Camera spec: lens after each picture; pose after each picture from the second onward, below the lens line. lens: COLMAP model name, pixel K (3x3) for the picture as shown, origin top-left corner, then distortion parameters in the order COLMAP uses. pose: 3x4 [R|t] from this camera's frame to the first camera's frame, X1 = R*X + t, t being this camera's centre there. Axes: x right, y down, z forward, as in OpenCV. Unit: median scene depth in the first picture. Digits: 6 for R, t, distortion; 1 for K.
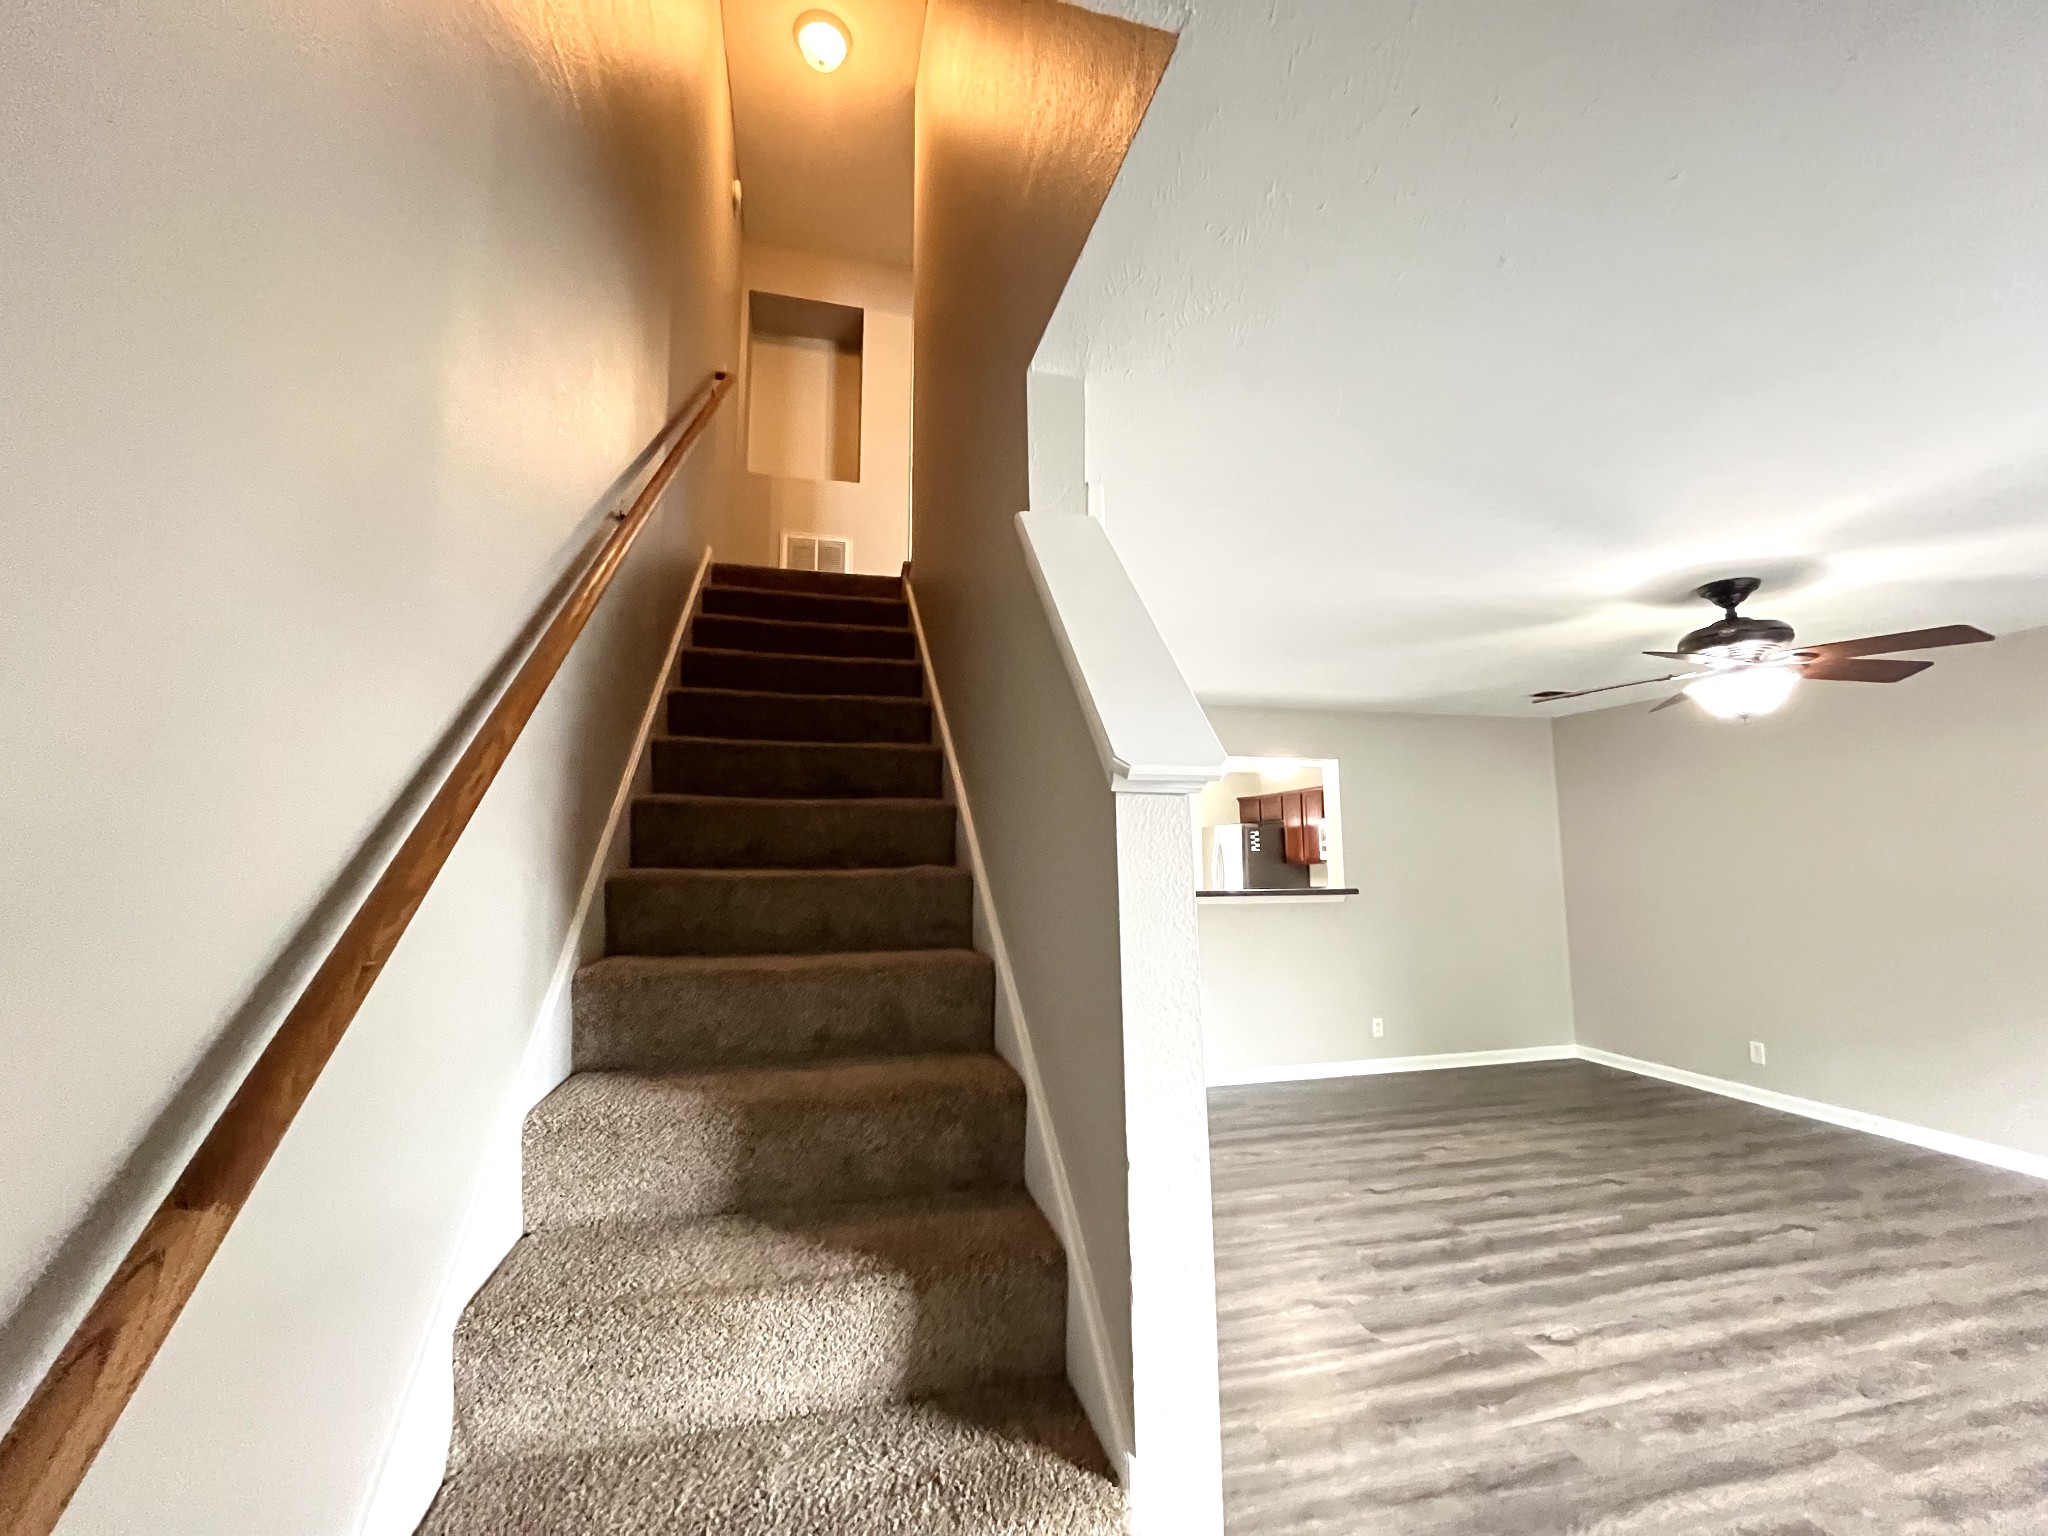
lens RADIAL K [[824.6, 0, 1019.5], [0, 824.6, 766.2], [0, 0, 1]] dist [-0.002304, 0.000490]
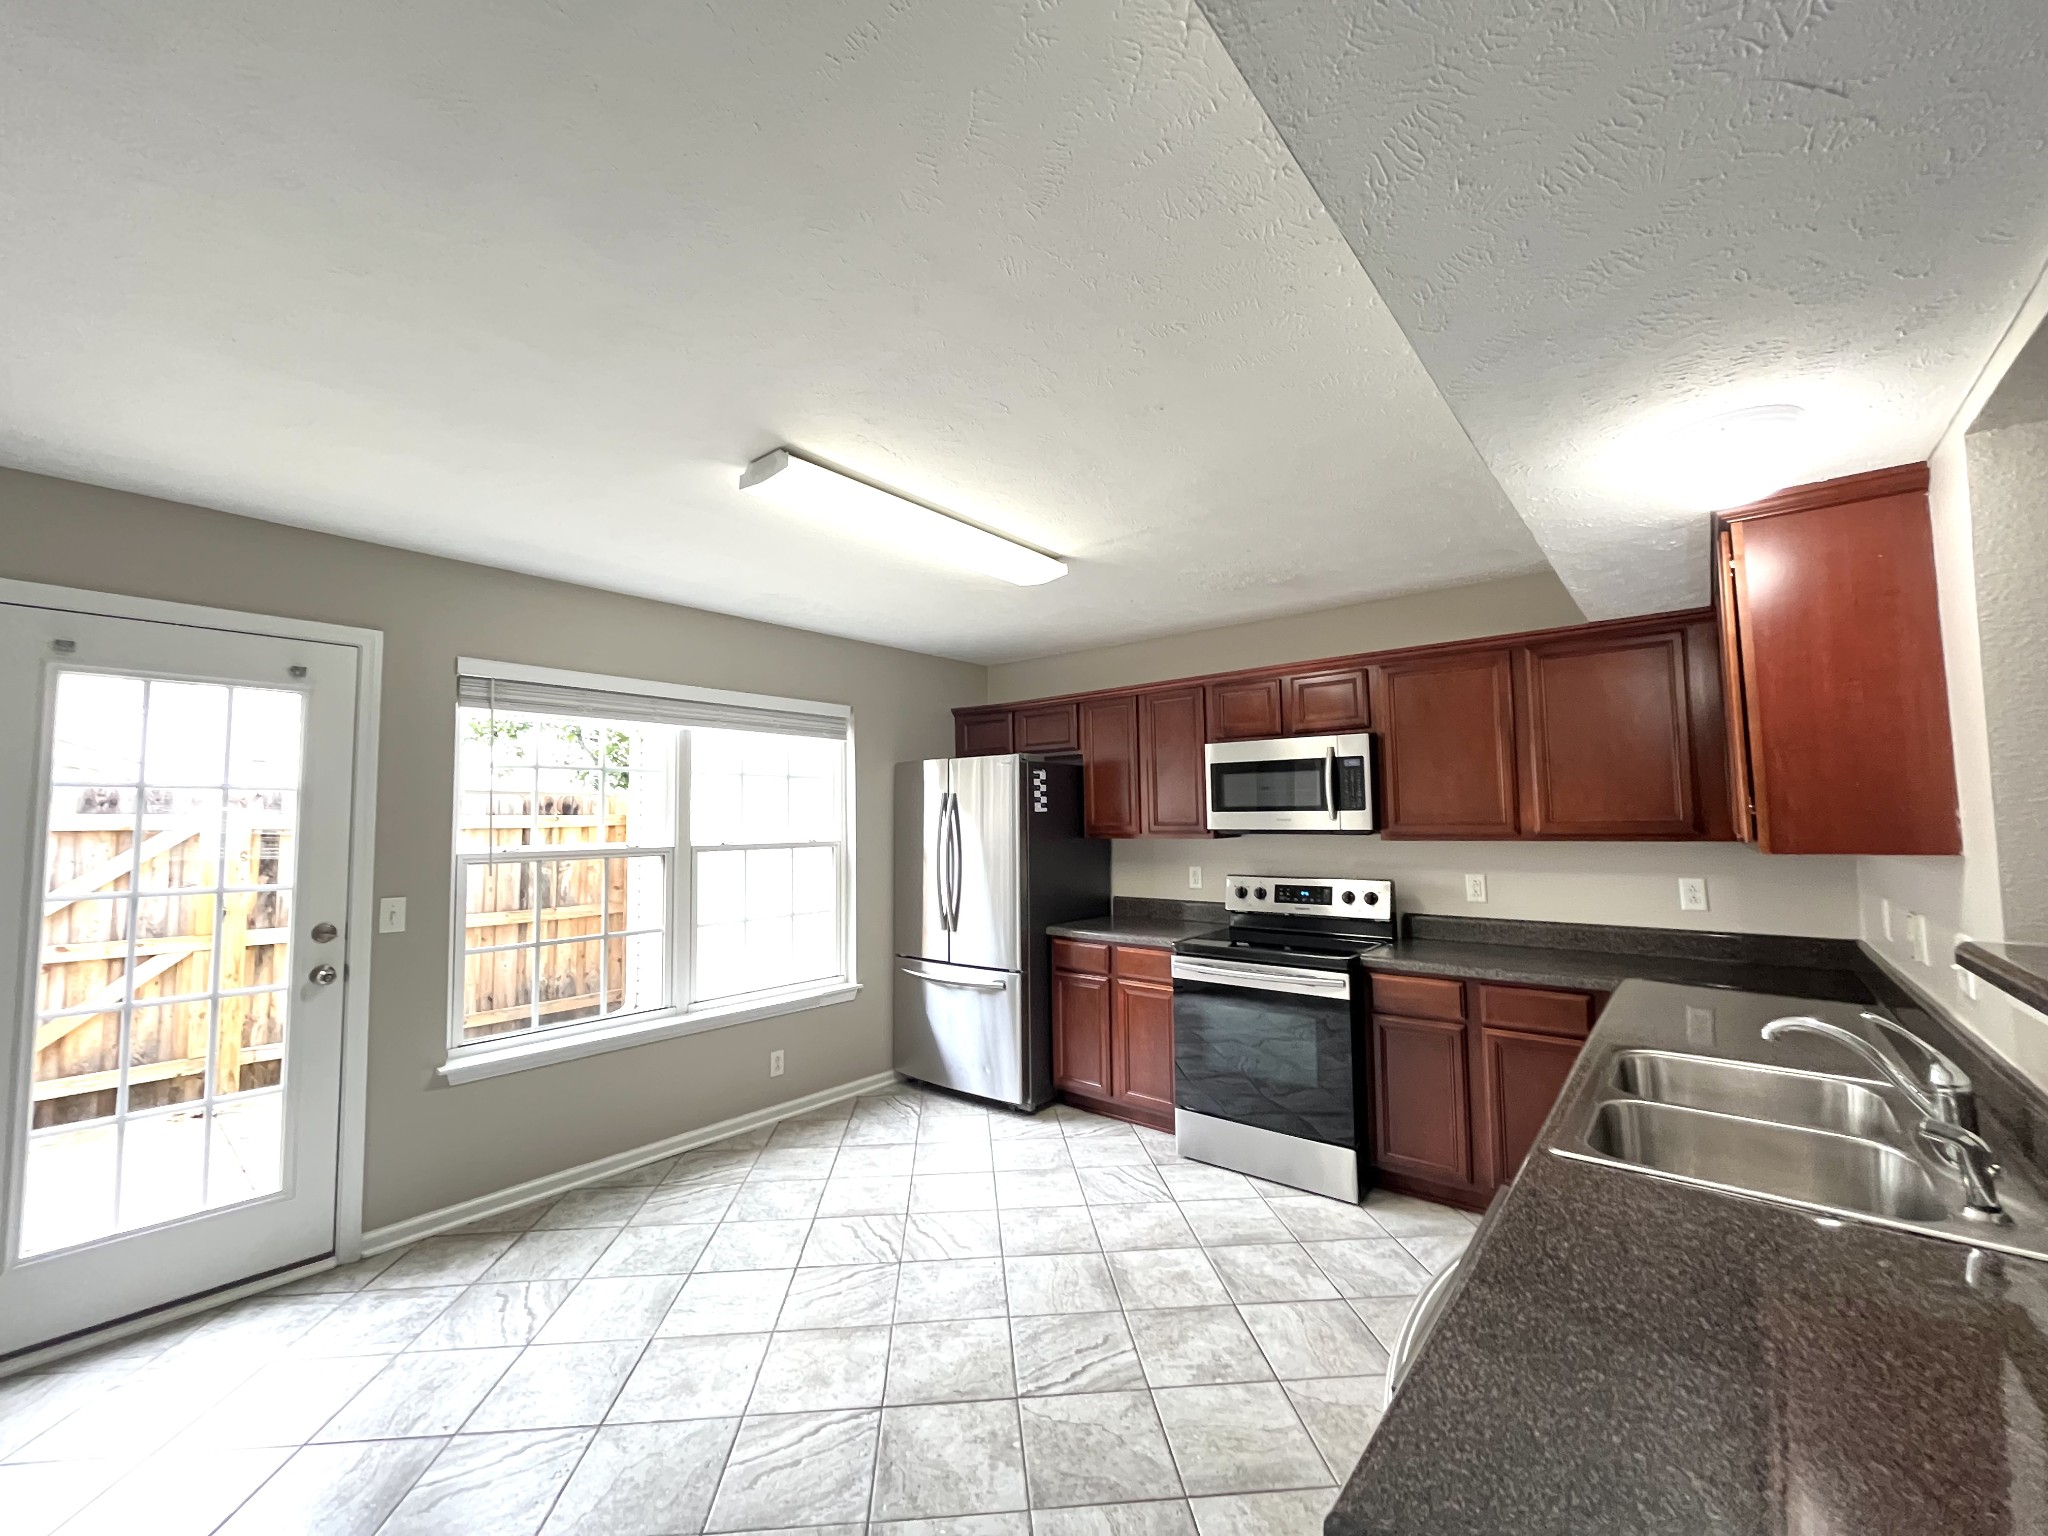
lens RADIAL K [[824.6, 0, 1016.2], [0, 824.6, 764.4], [0, 0, 1]] dist [-0.002304, 0.000490]
pose [[0.811053, 0.035988, 0.583865, -0.004097], [-0.056515, 0.998257, 0.016975, 0.200221], [-0.582237, -0.046765, 0.811673, 1.836071]]
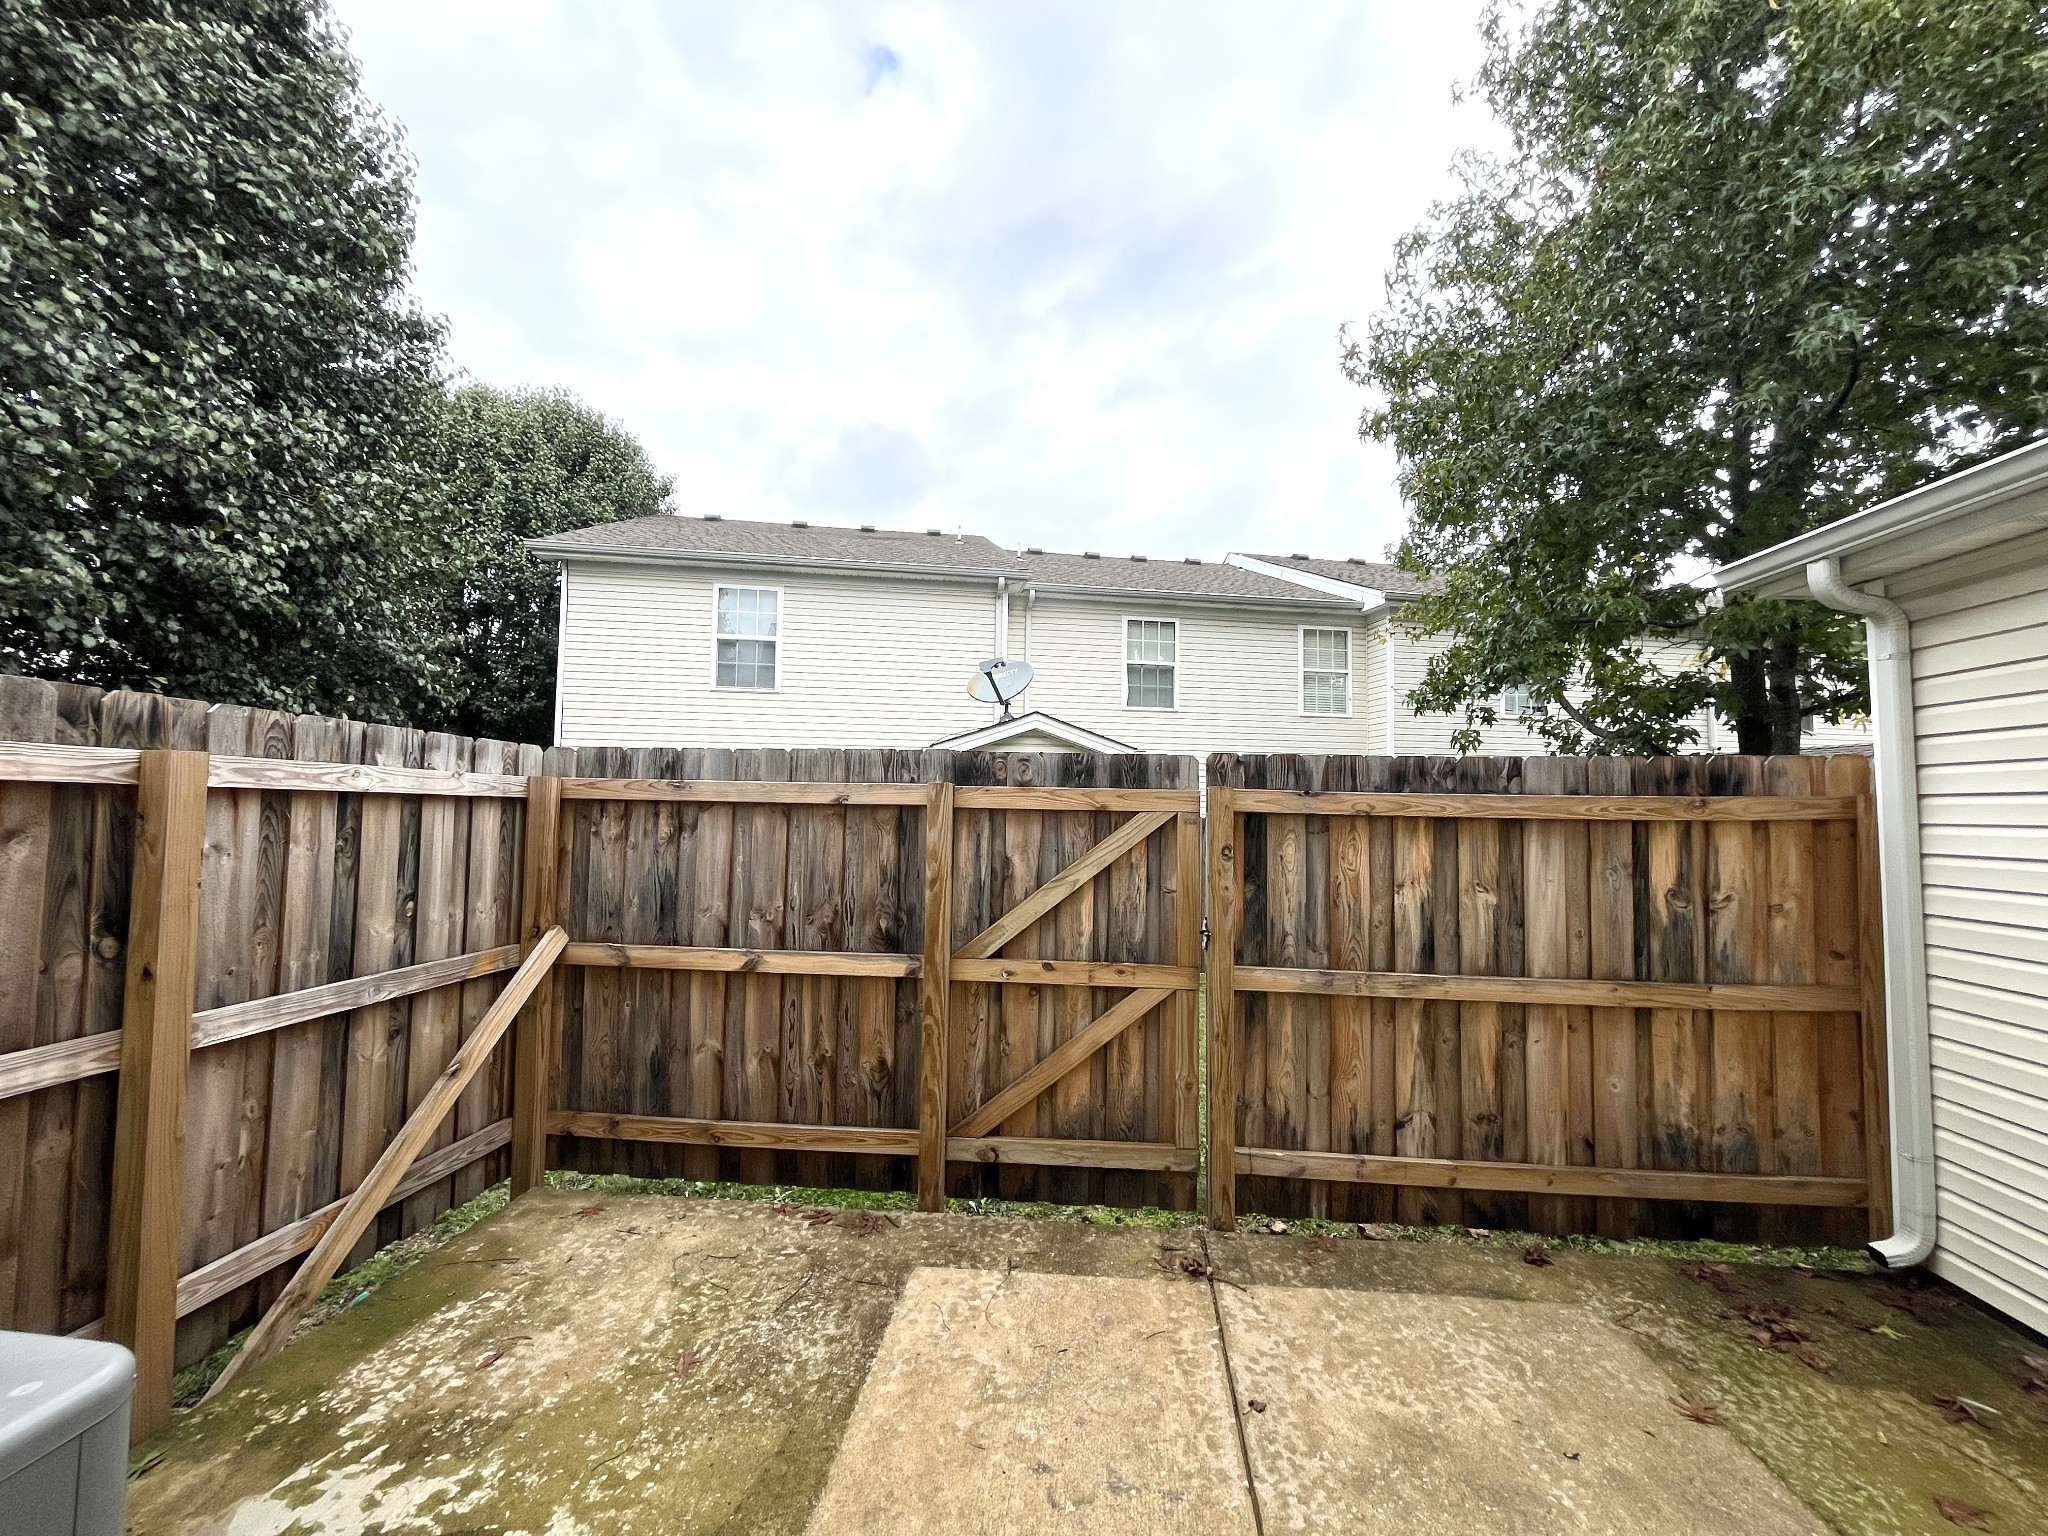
lens RADIAL K [[824.6, 0, 1021.4], [0, 824.6, 771.4], [0, 0, 1]] dist [-0.002304, 0.000490]
pose [[0.940673, 0.000049, -0.339314, -0.176113], [0.019159, 0.998397, 0.053258, 0.329246], [0.338772, -0.056599, 0.939164, 2.967341]]
